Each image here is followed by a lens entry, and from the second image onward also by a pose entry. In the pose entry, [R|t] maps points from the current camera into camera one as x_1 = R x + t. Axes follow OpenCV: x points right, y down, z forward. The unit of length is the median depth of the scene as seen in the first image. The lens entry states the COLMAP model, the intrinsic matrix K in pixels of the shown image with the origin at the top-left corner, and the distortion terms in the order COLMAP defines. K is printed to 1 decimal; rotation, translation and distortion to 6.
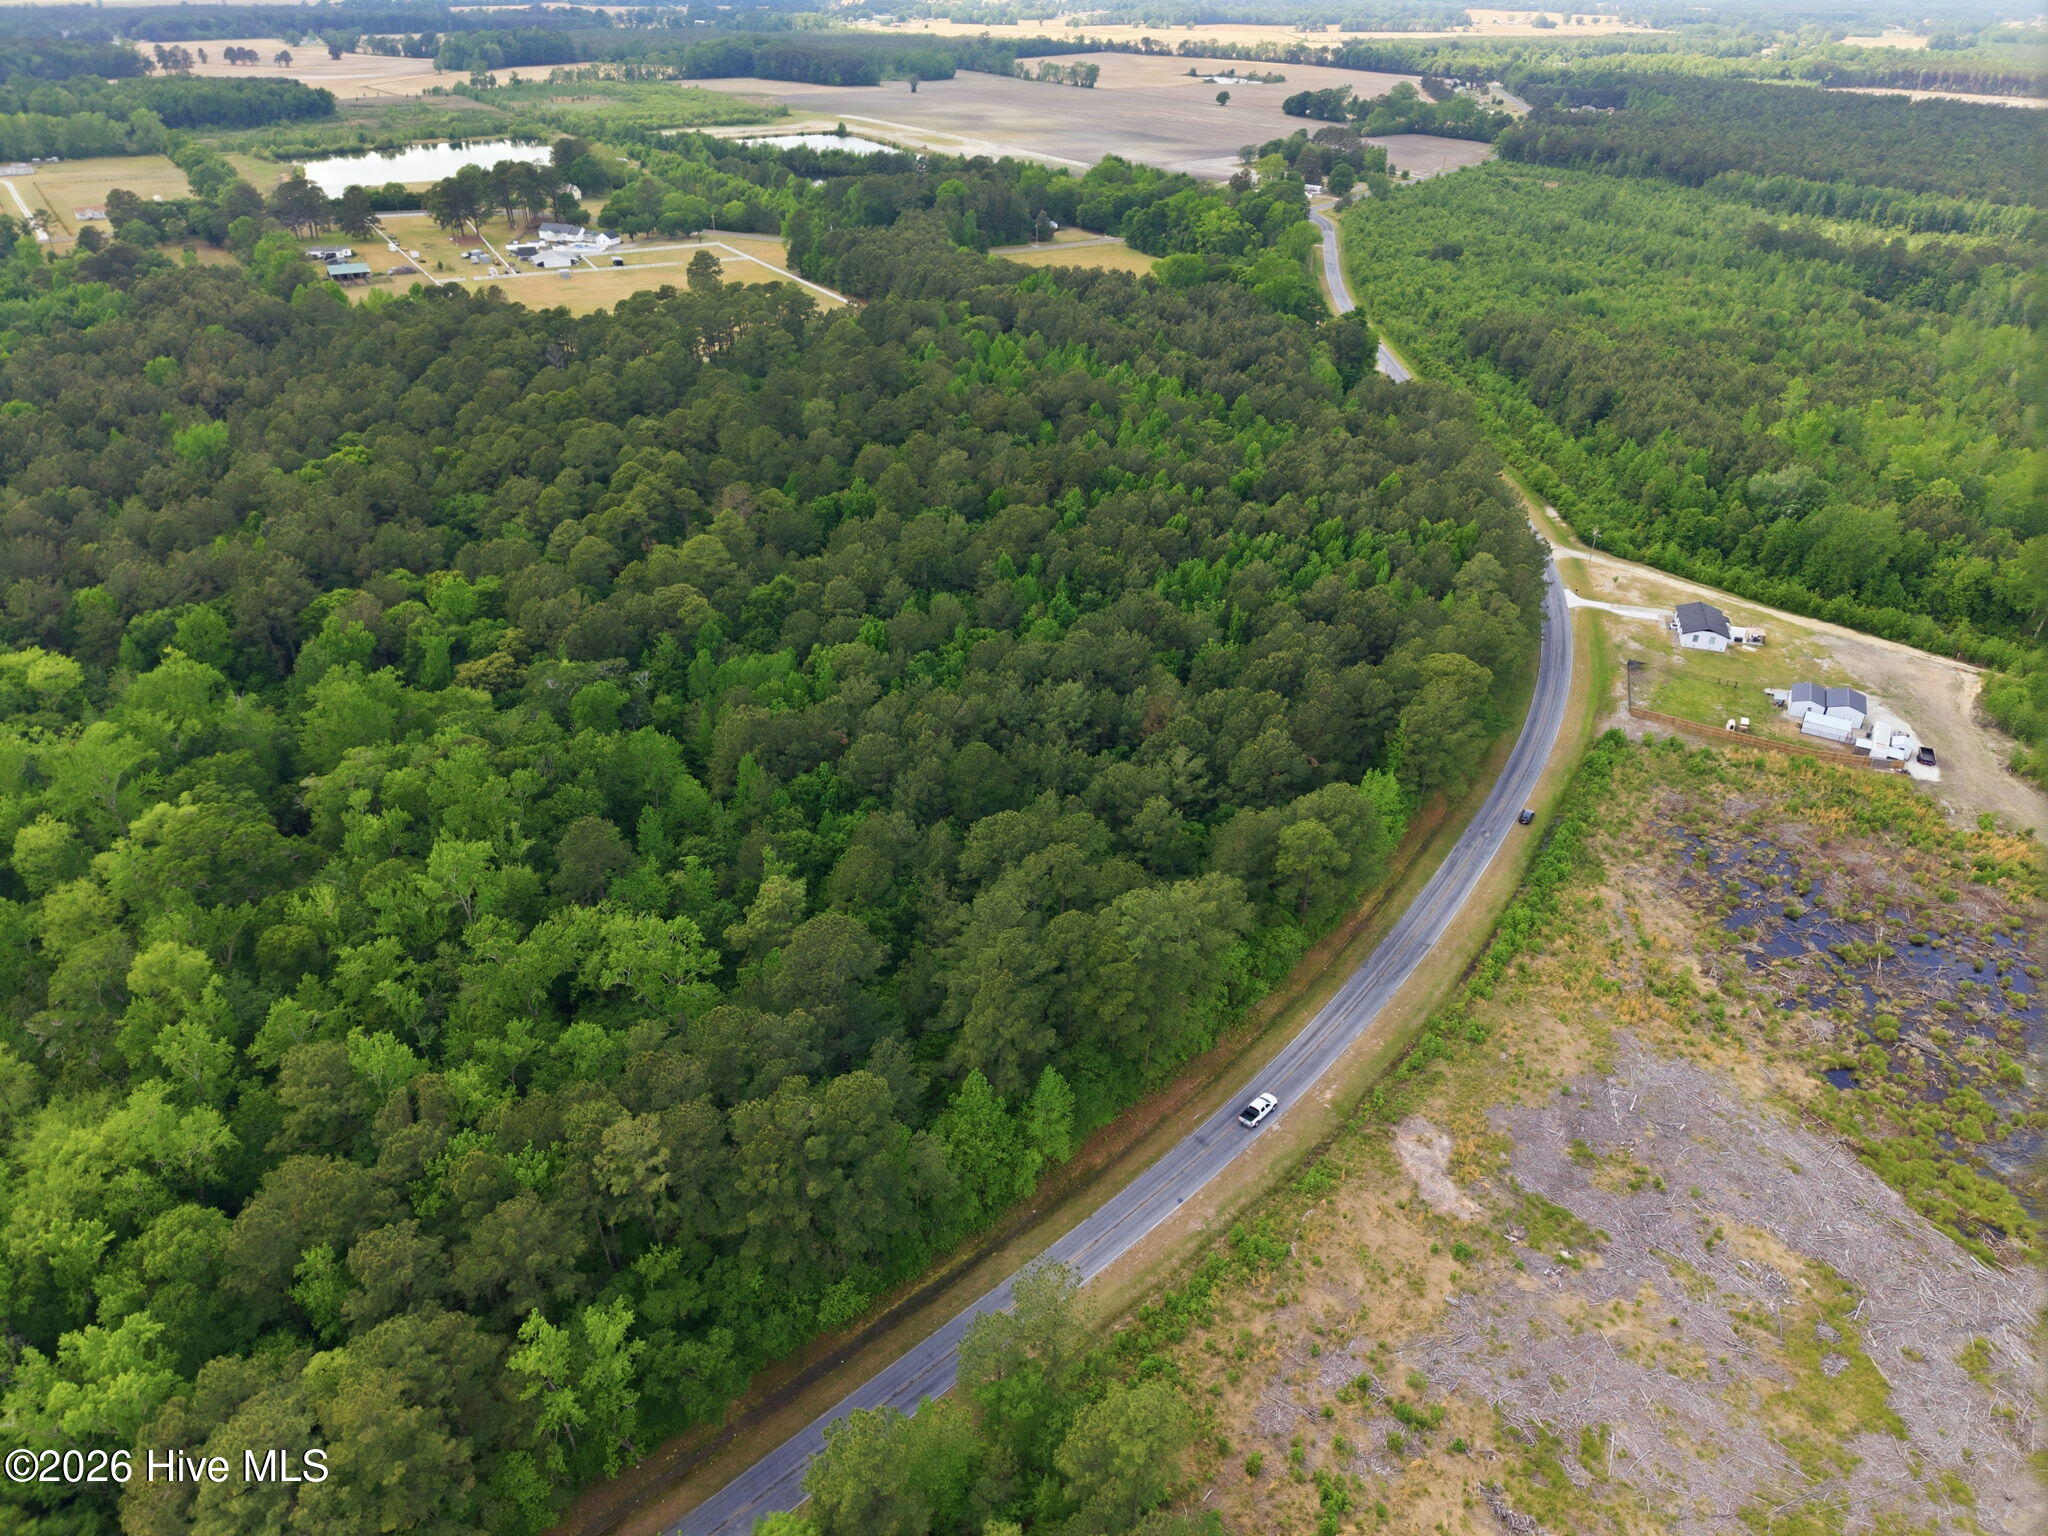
lens RADIAL K [[1371.3, 0, 1021.7], [0, 1371.3, 772.6], [0, 0, 1]] dist [0.017155, -0.011492]
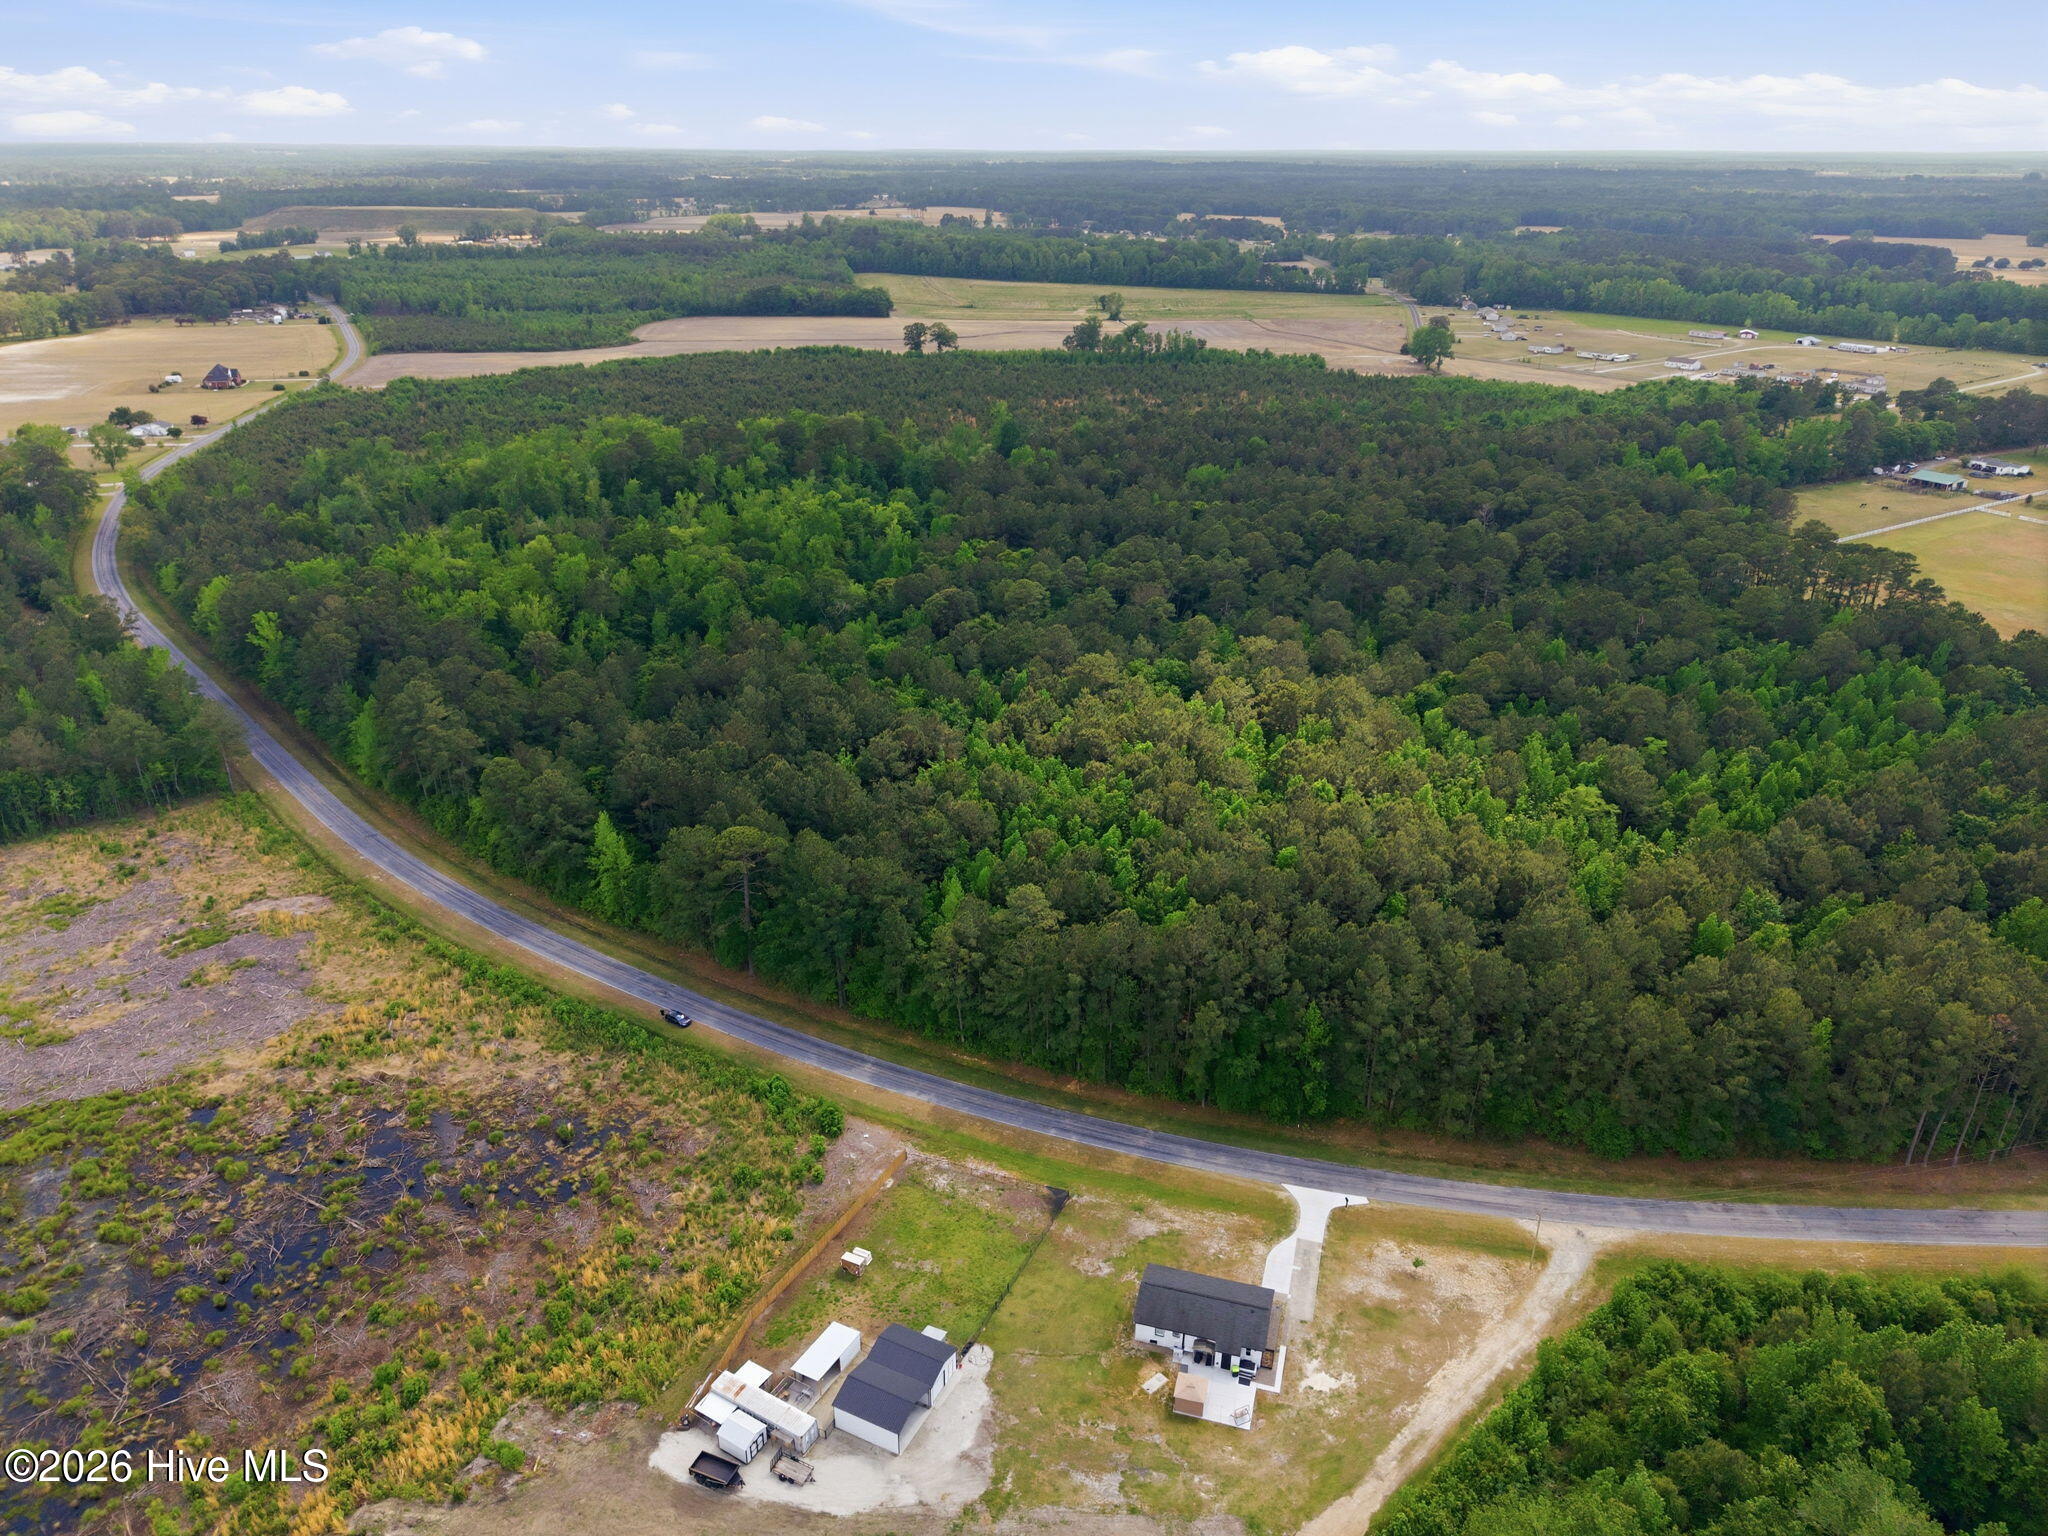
lens RADIAL K [[1371.3, 0, 1026.4], [0, 1371.3, 765.6], [0, 0, 1]] dist [0.017155, -0.011492]
pose [[0.009616, 0.401451, -0.915830, 1.069343], [-0.518414, 0.785178, 0.338737, -0.499126], [0.855076, 0.471521, 0.215668, 0.862300]]
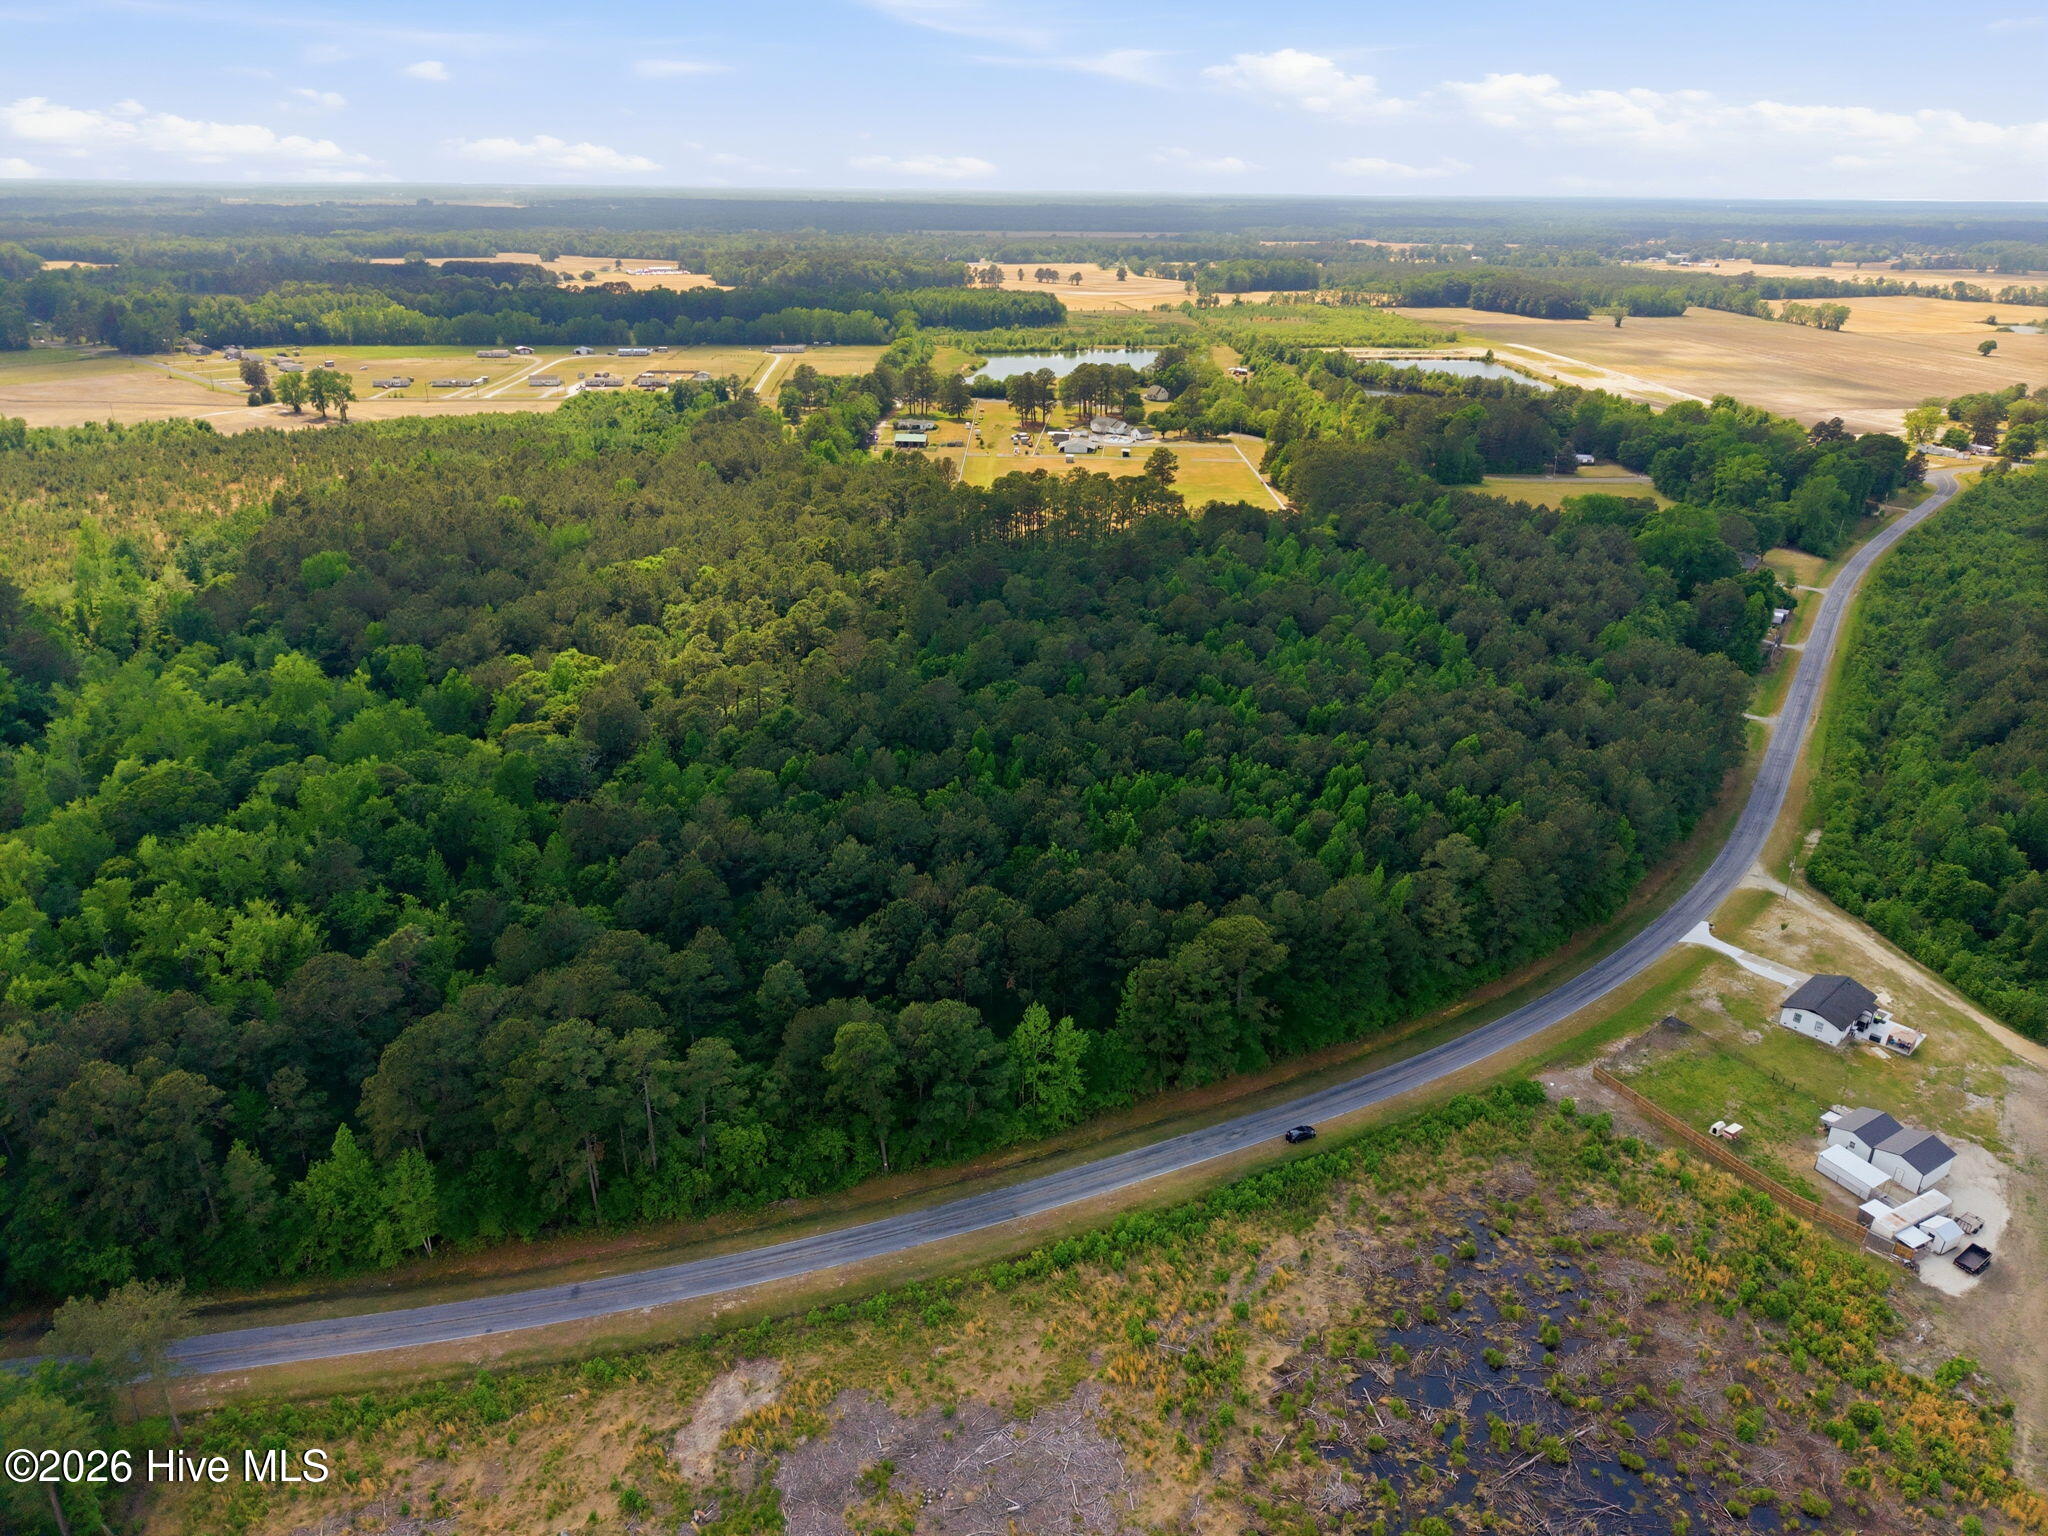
lens RADIAL K [[1371.3, 0, 1023.8], [0, 1371.3, 766.4], [0, 0, 1]] dist [0.017155, -0.011492]
pose [[0.852493, 0.200315, -0.482835, 0.543572], [-0.267973, 0.960531, -0.074635, -0.069988], [0.448827, 0.193013, 0.872525, 0.148241]]
